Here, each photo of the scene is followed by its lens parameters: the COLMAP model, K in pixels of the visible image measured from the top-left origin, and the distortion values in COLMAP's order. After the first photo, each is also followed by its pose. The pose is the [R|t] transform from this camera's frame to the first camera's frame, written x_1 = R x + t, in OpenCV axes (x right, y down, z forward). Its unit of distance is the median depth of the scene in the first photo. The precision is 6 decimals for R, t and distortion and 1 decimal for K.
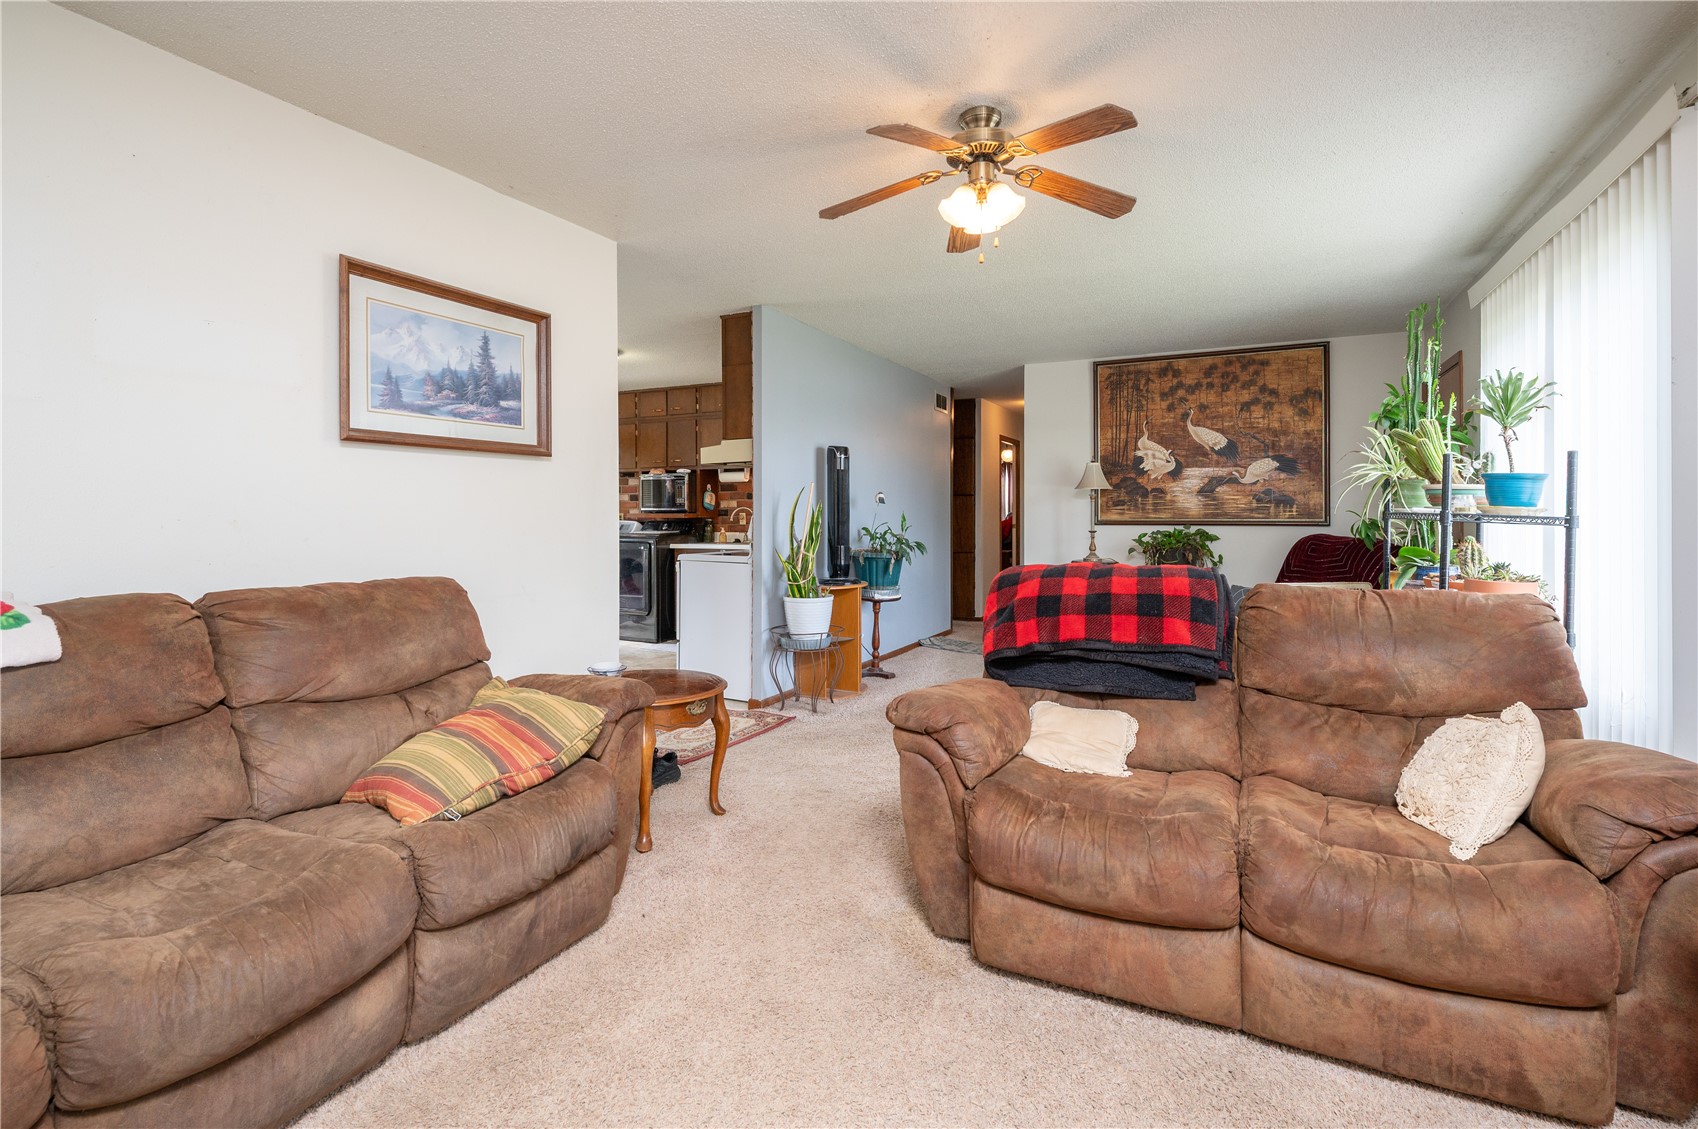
lens RADIAL K [[773.5, 0, 847.2], [0, 773.5, 513.9], [0, 0, 1]] dist [0.000882, 0.000059]
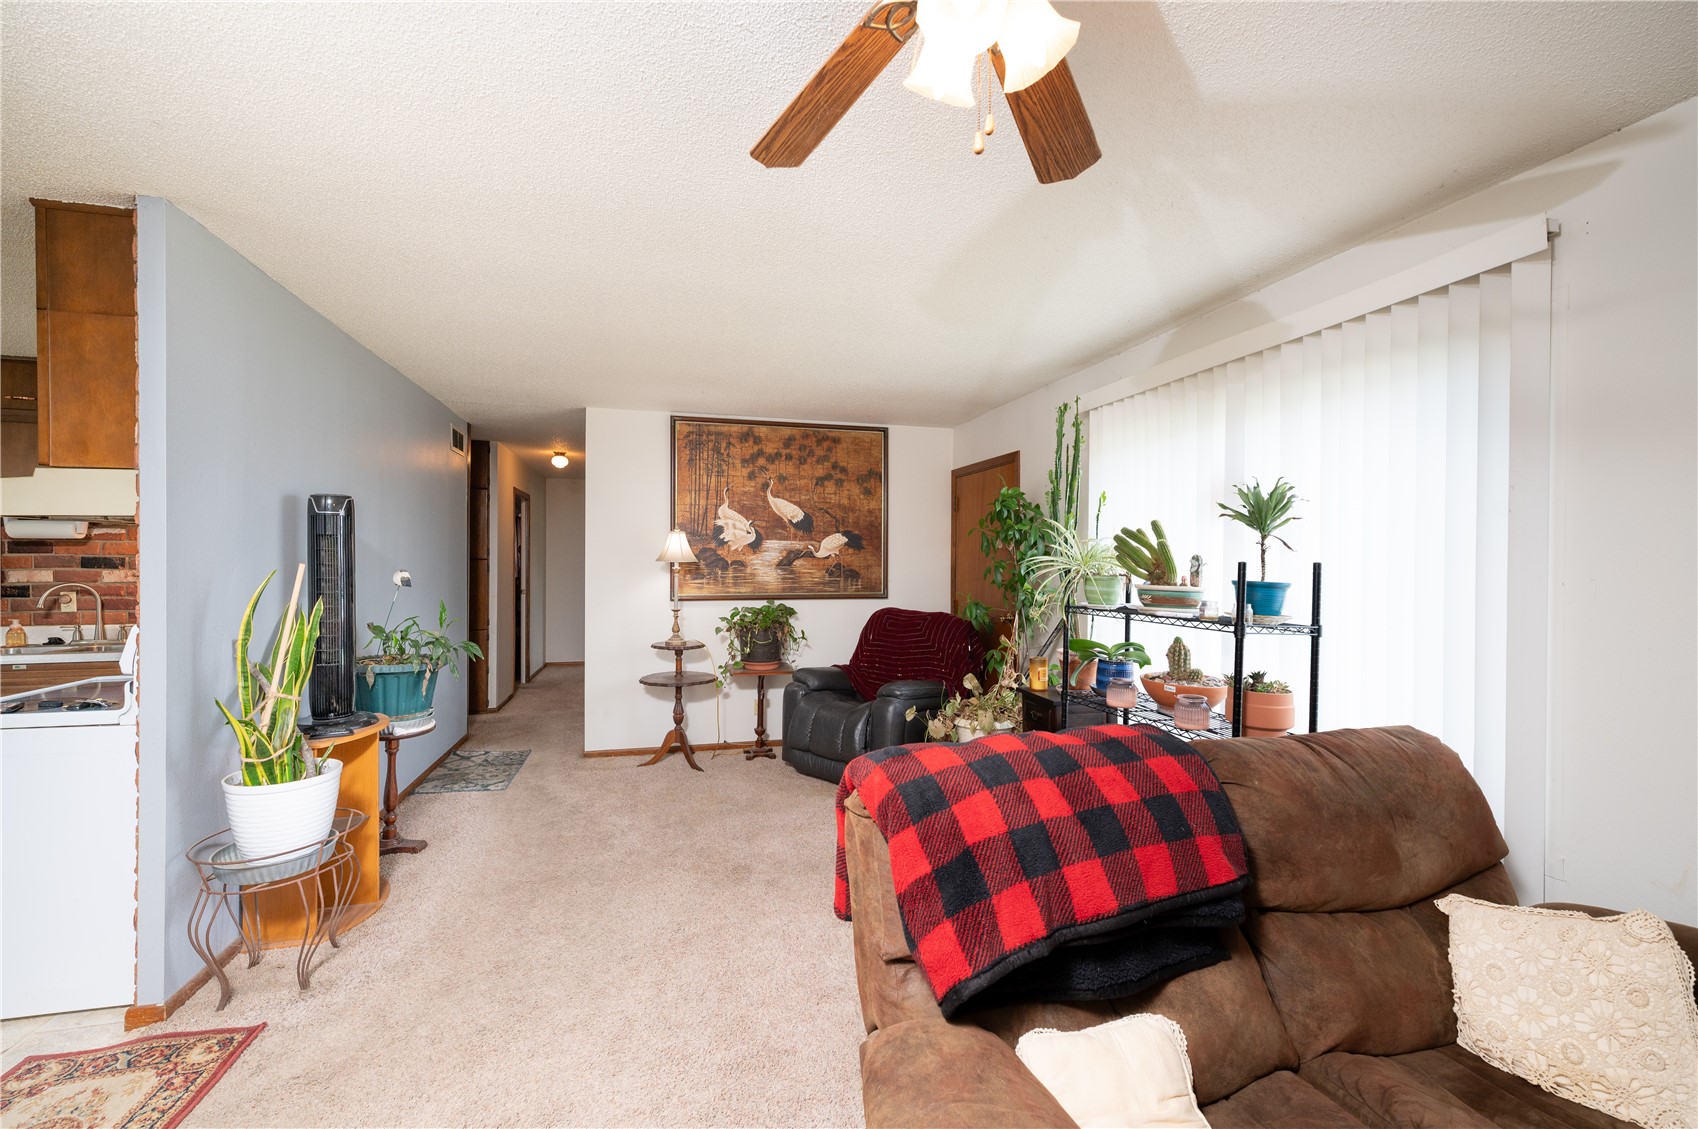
lens RADIAL K [[689.2, 0, 840.3], [0, 689.2, 566.5], [0, 0, 1]] dist [-0.000211, 0.000072]
pose [[0.743567, -0.001793, 0.668659, -0.066699], [-0.003593, 0.999971, 0.006677, -0.033282], [-0.668652, -0.007368, 0.743539, 0.307586]]
